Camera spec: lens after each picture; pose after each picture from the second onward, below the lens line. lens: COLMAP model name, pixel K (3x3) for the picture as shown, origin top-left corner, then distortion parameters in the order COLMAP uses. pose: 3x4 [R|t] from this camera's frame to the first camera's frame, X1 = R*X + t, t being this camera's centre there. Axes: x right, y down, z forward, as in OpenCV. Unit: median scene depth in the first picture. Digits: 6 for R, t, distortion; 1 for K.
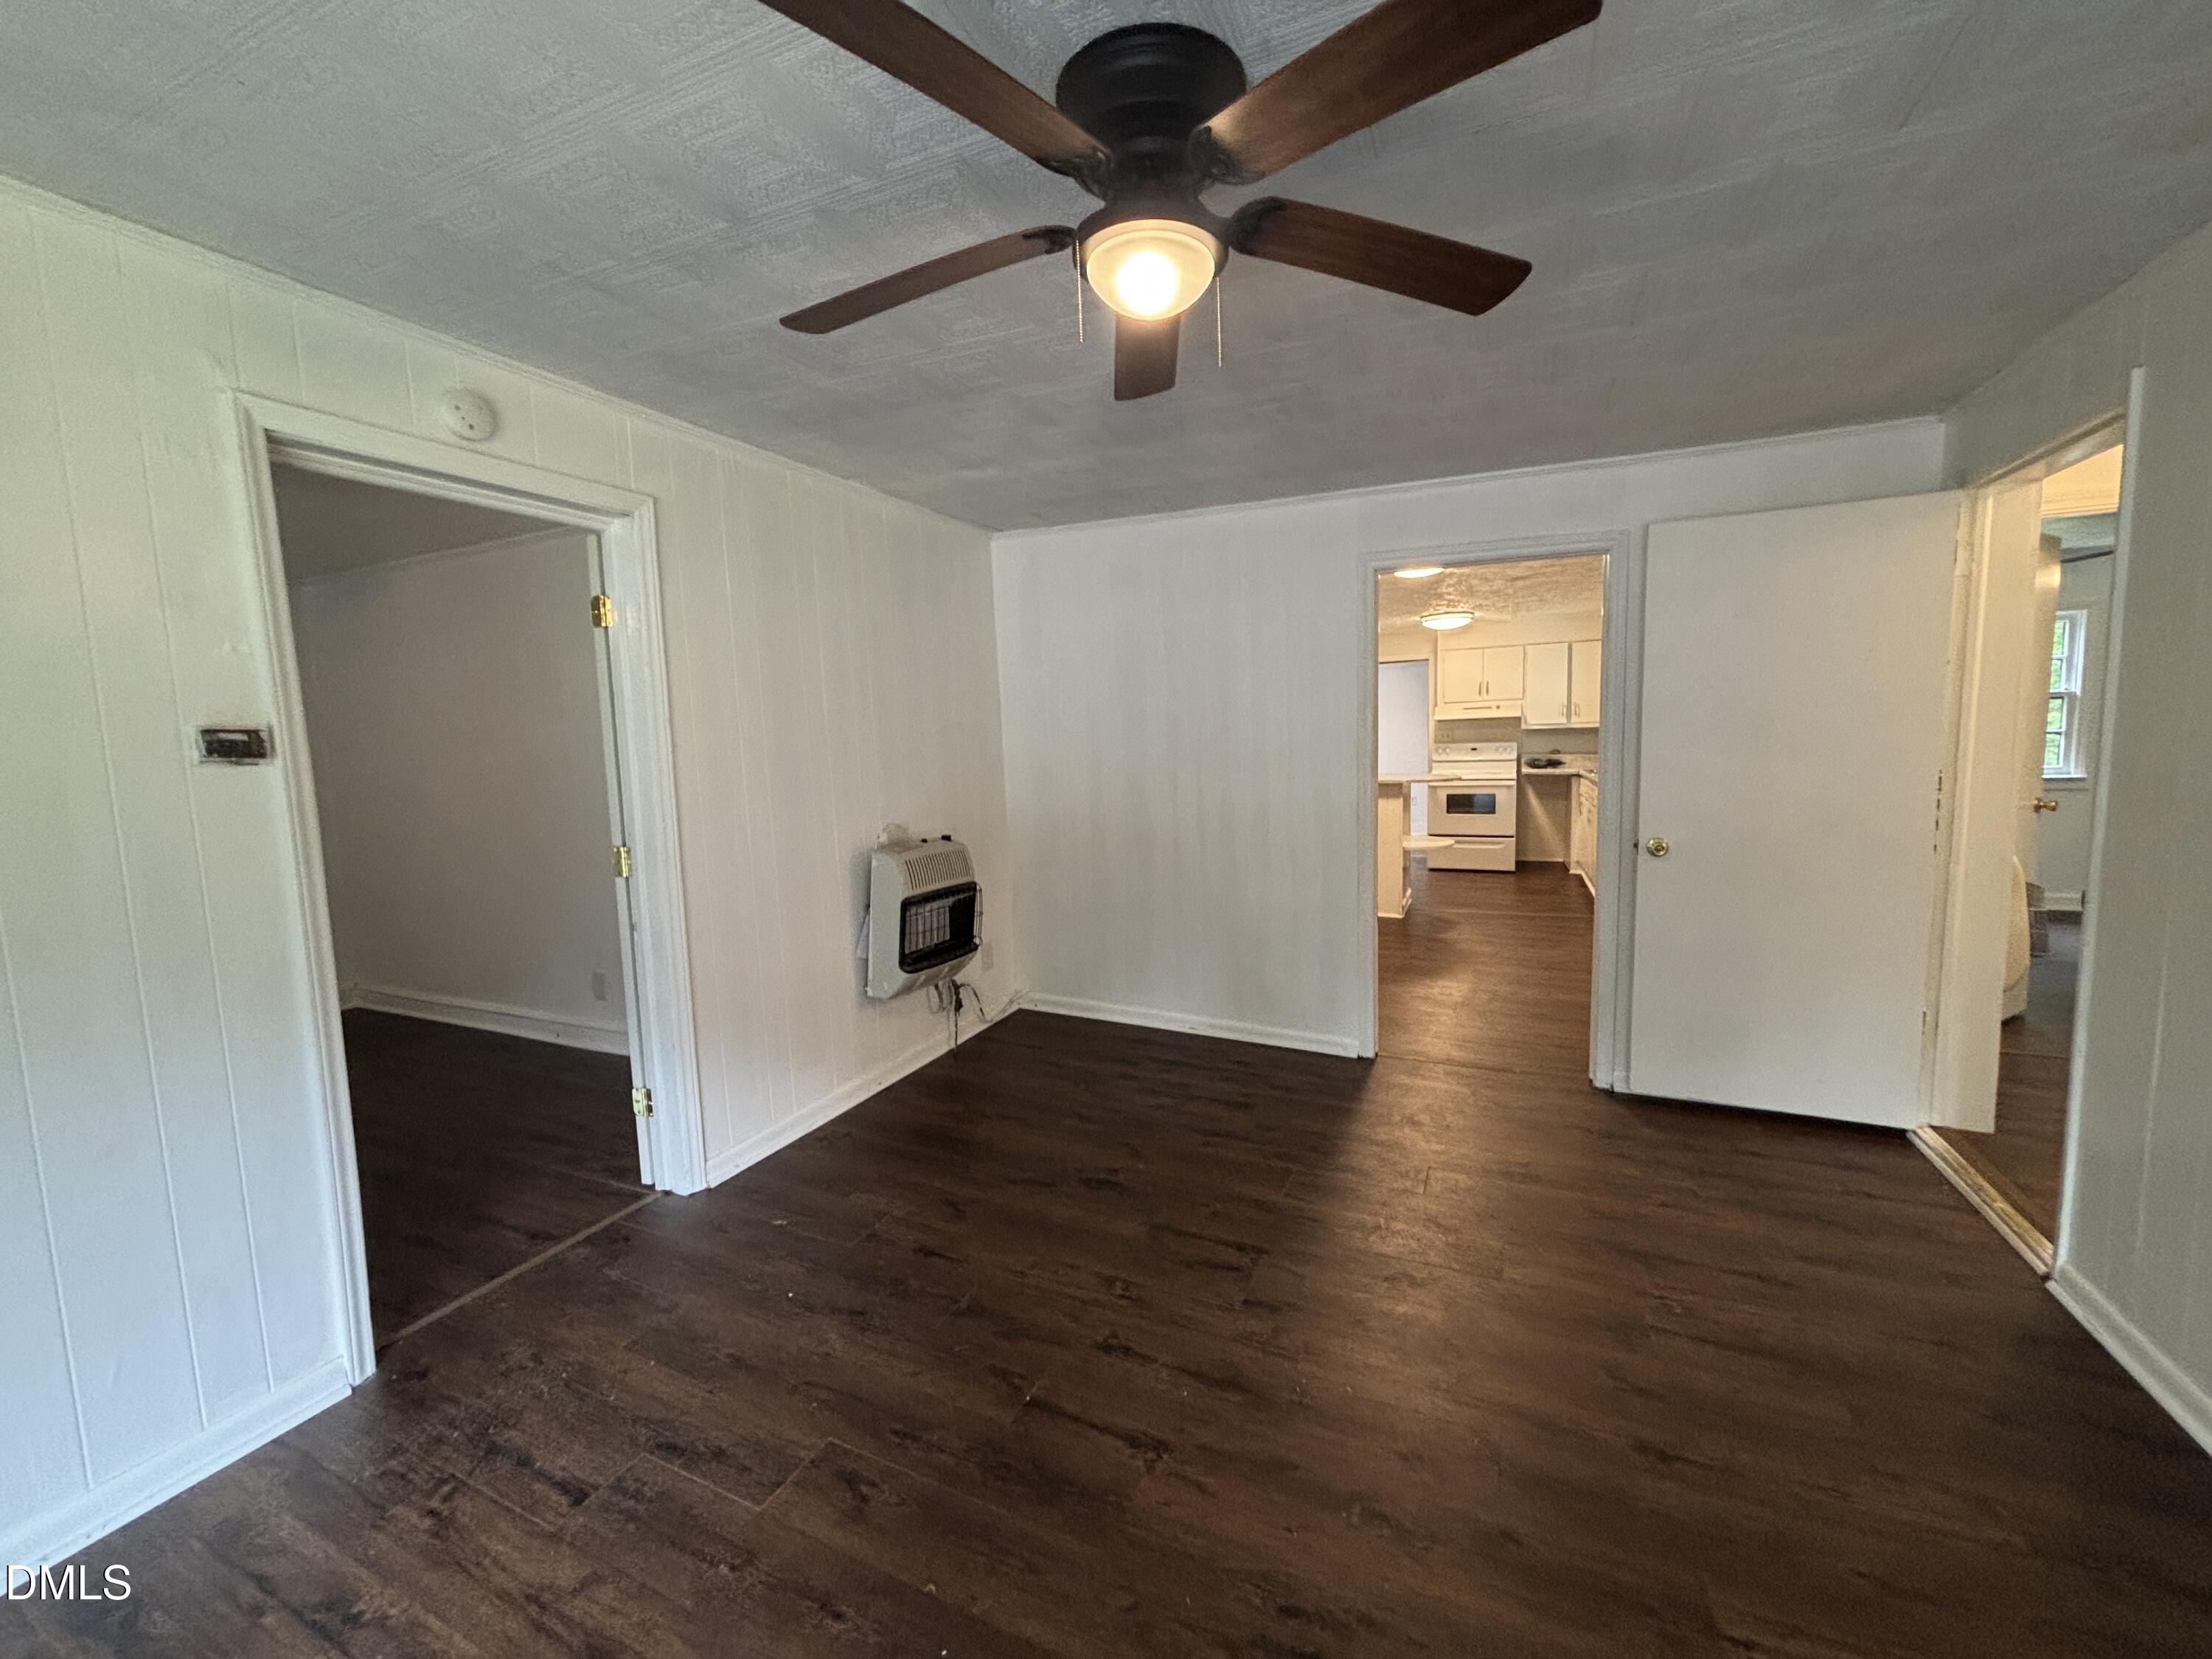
lens RADIAL K [[890.4, 0, 1106.0], [0, 890.4, 829.5], [0, 0, 1]] dist [-0.000476, -0.000389]
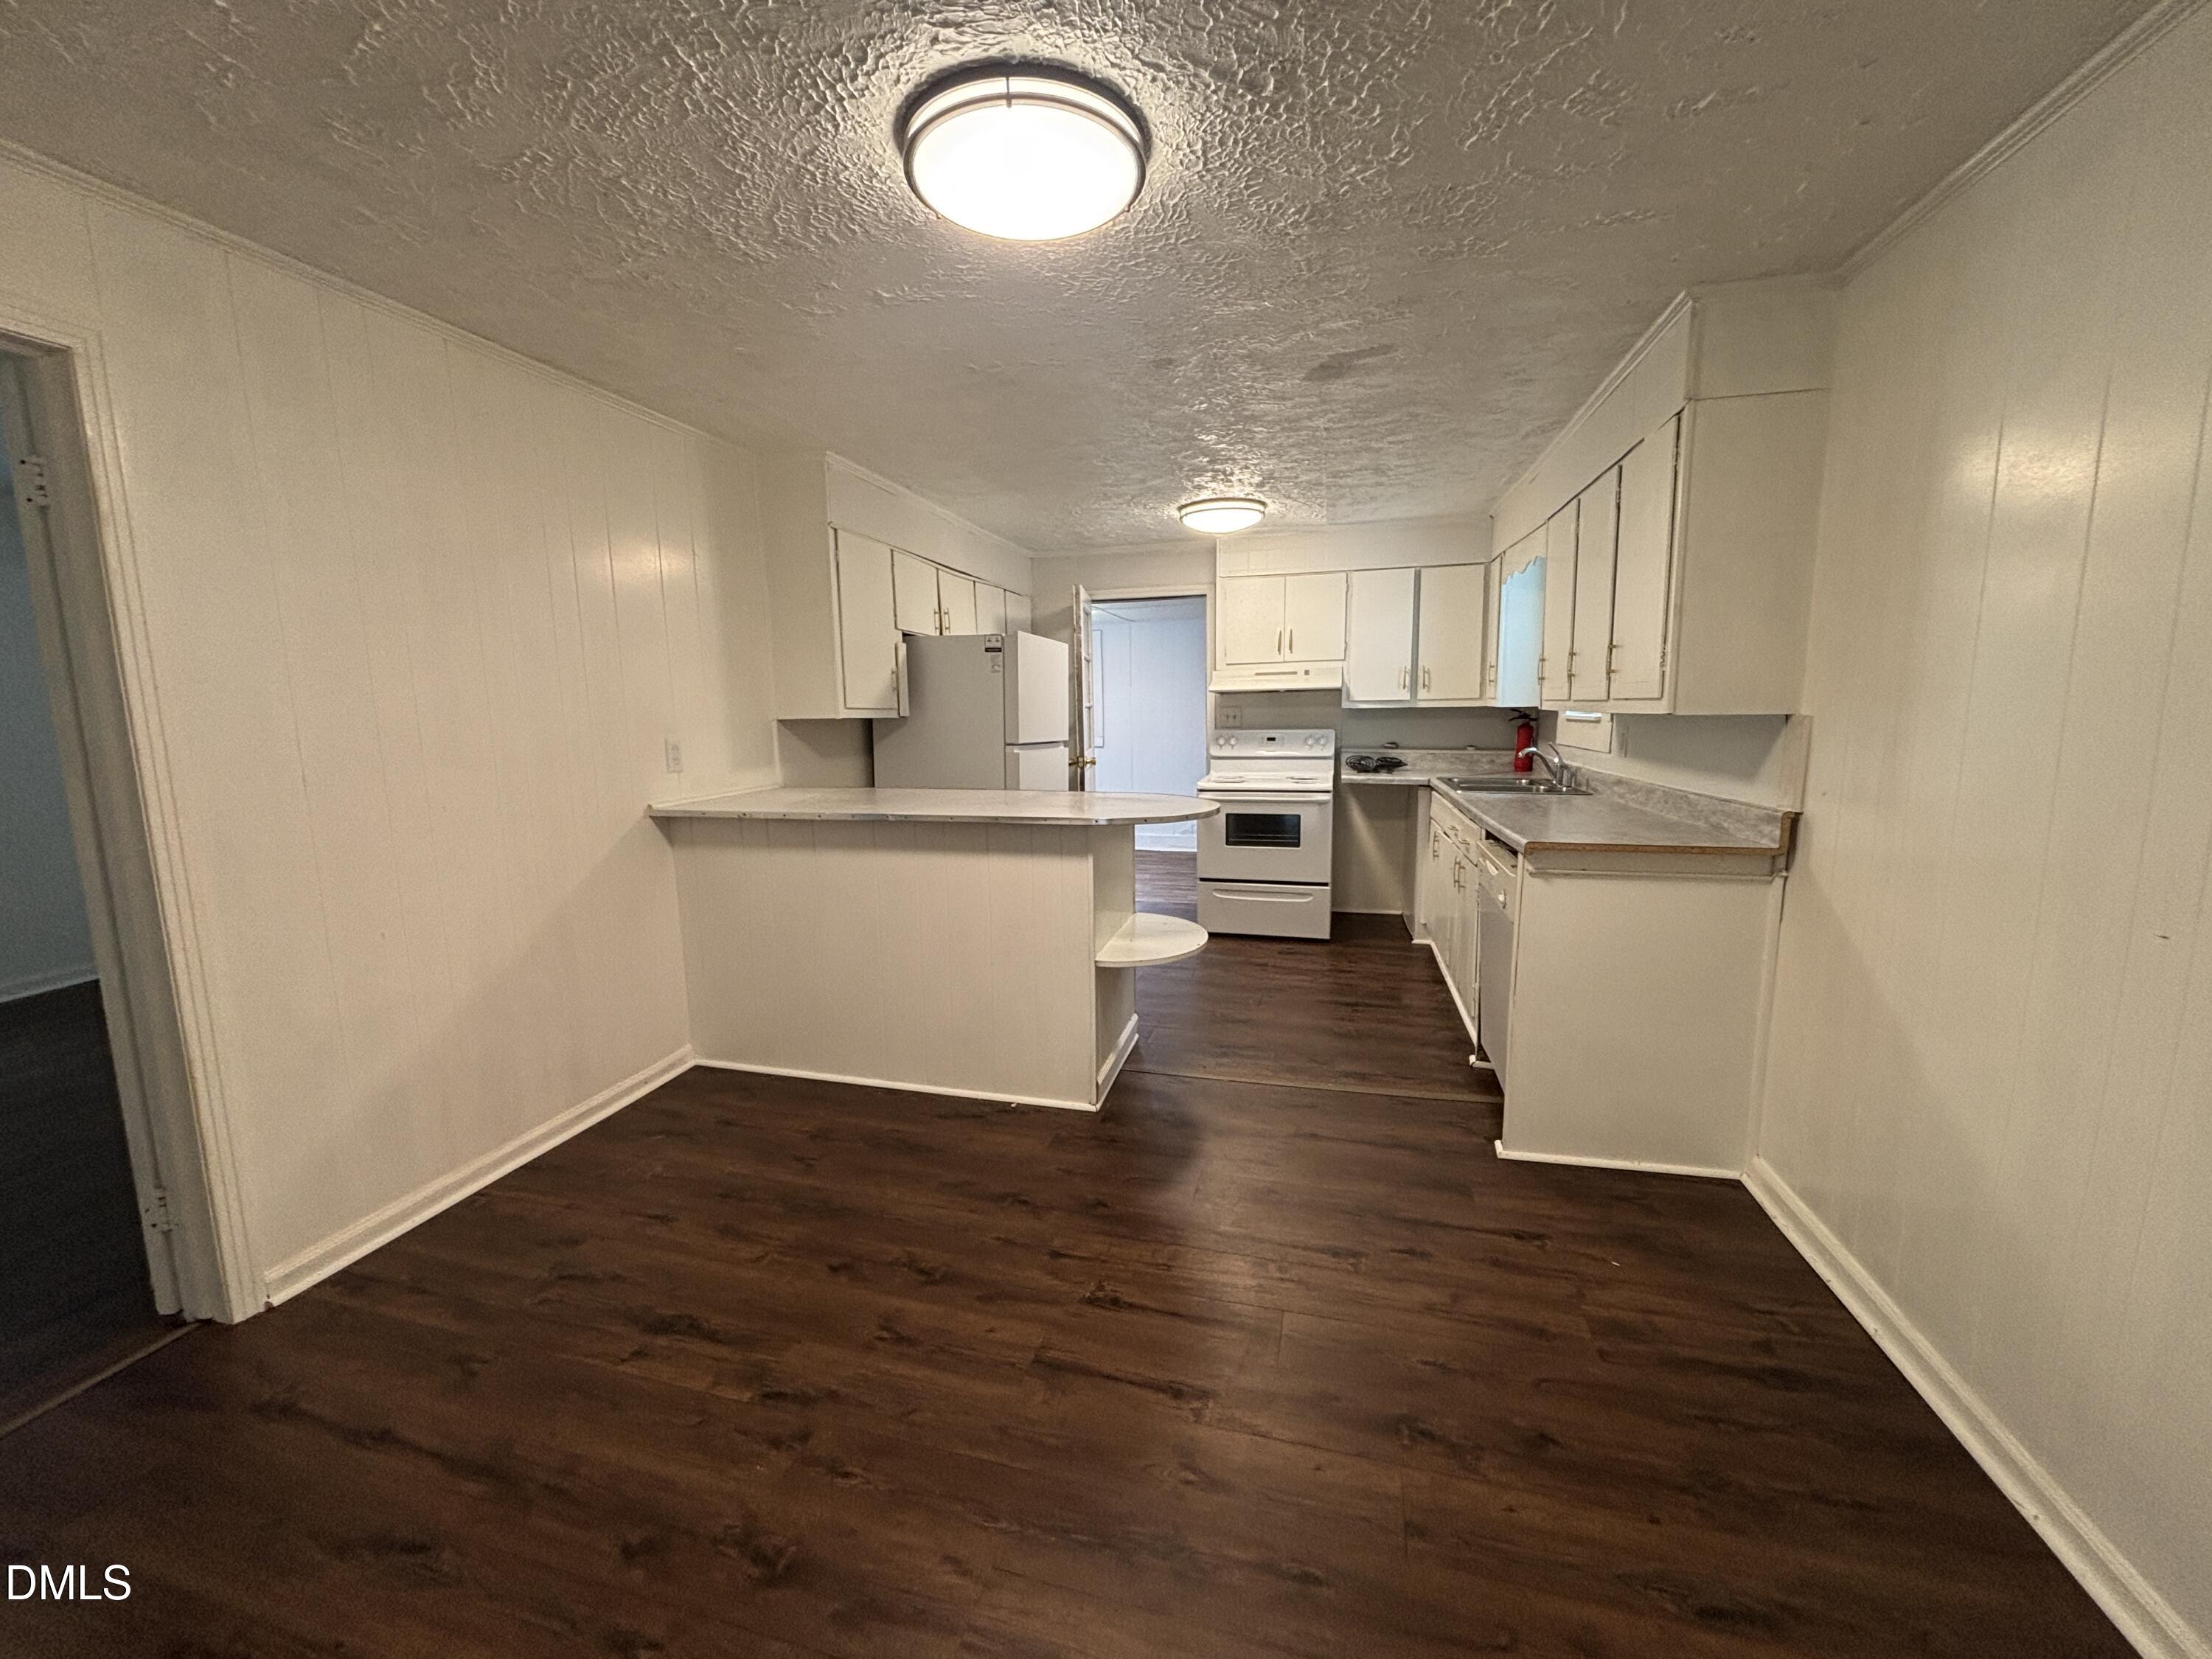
lens RADIAL K [[876.3, 0, 1118.3], [0, 876.3, 834.6], [0, 0, 1]] dist [0.044186, -0.014874]
pose [[0.983675, -0.010057, 0.179673, 0.547065], [0.002770, 0.999165, 0.040766, -0.136707], [-0.179933, -0.039603, 0.982881, 1.140988]]
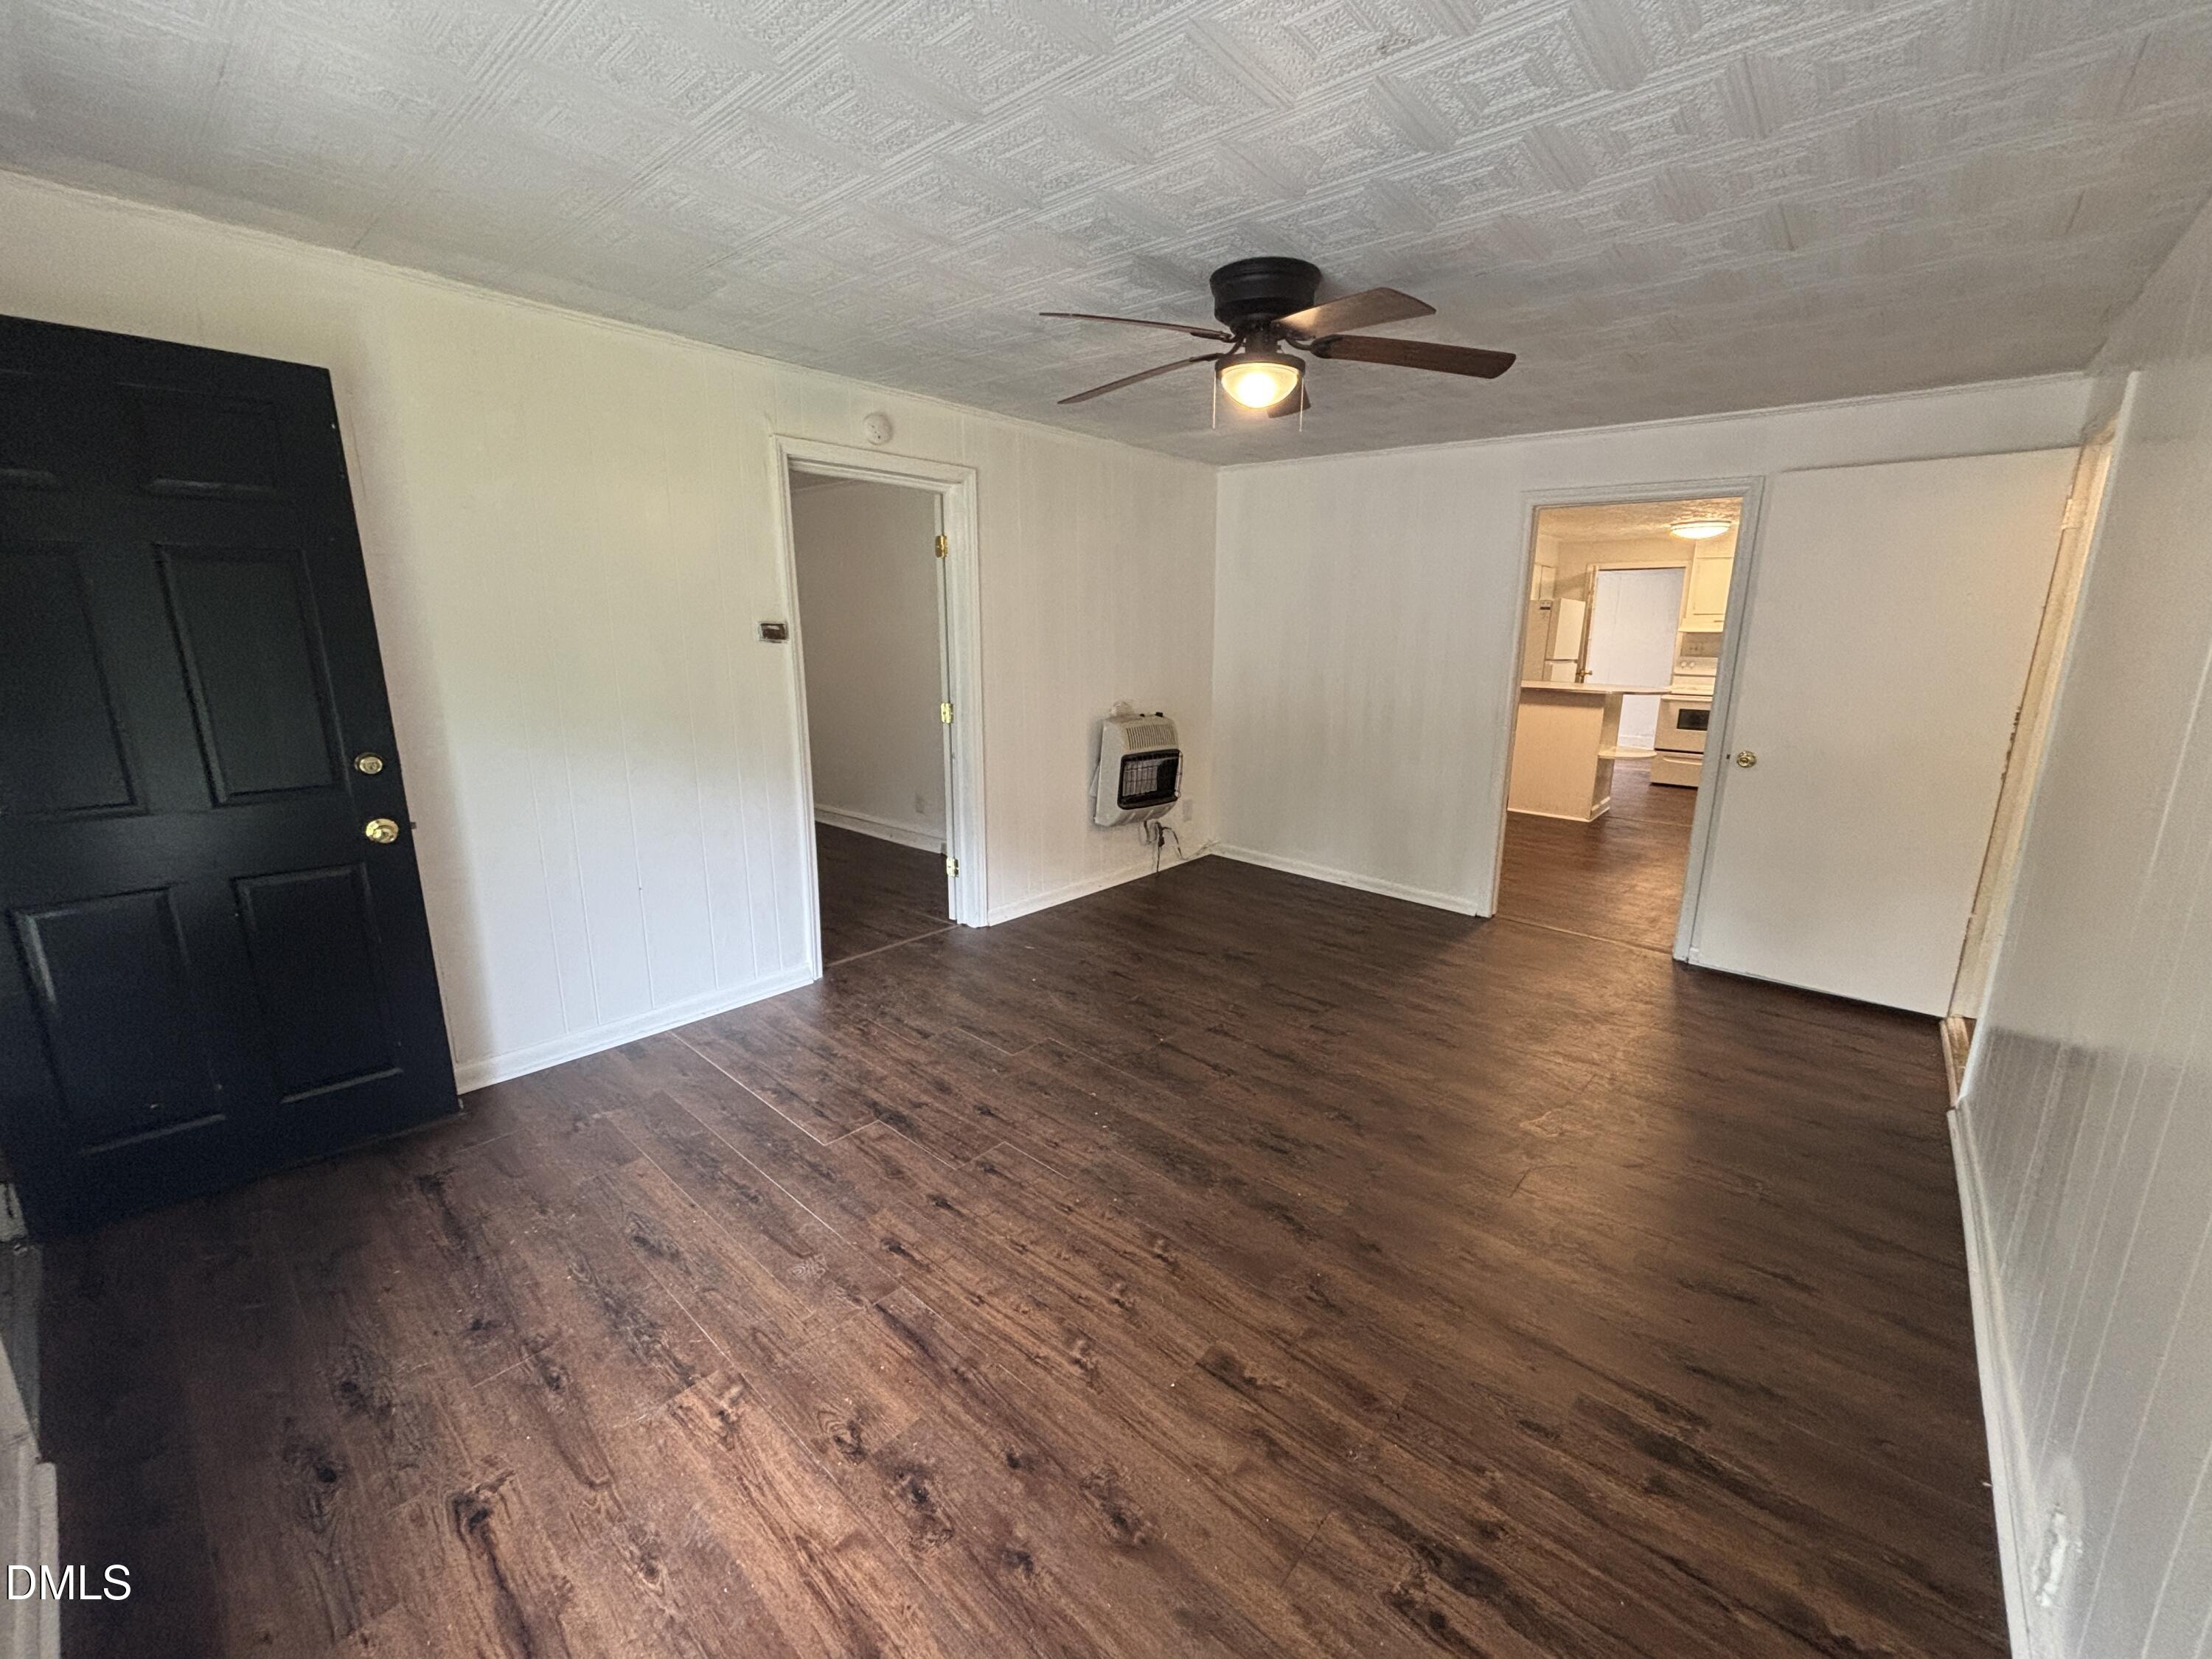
lens RADIAL K [[876.3, 0, 1118.3], [0, 876.3, 834.6], [0, 0, 1]] dist [0.044186, -0.014874]
pose [[0.962018, 0.100568, -0.253788, 0.130357], [-0.067233, 0.988317, 0.136781, 0.012907], [0.264579, -0.114523, 0.957540, -0.346546]]
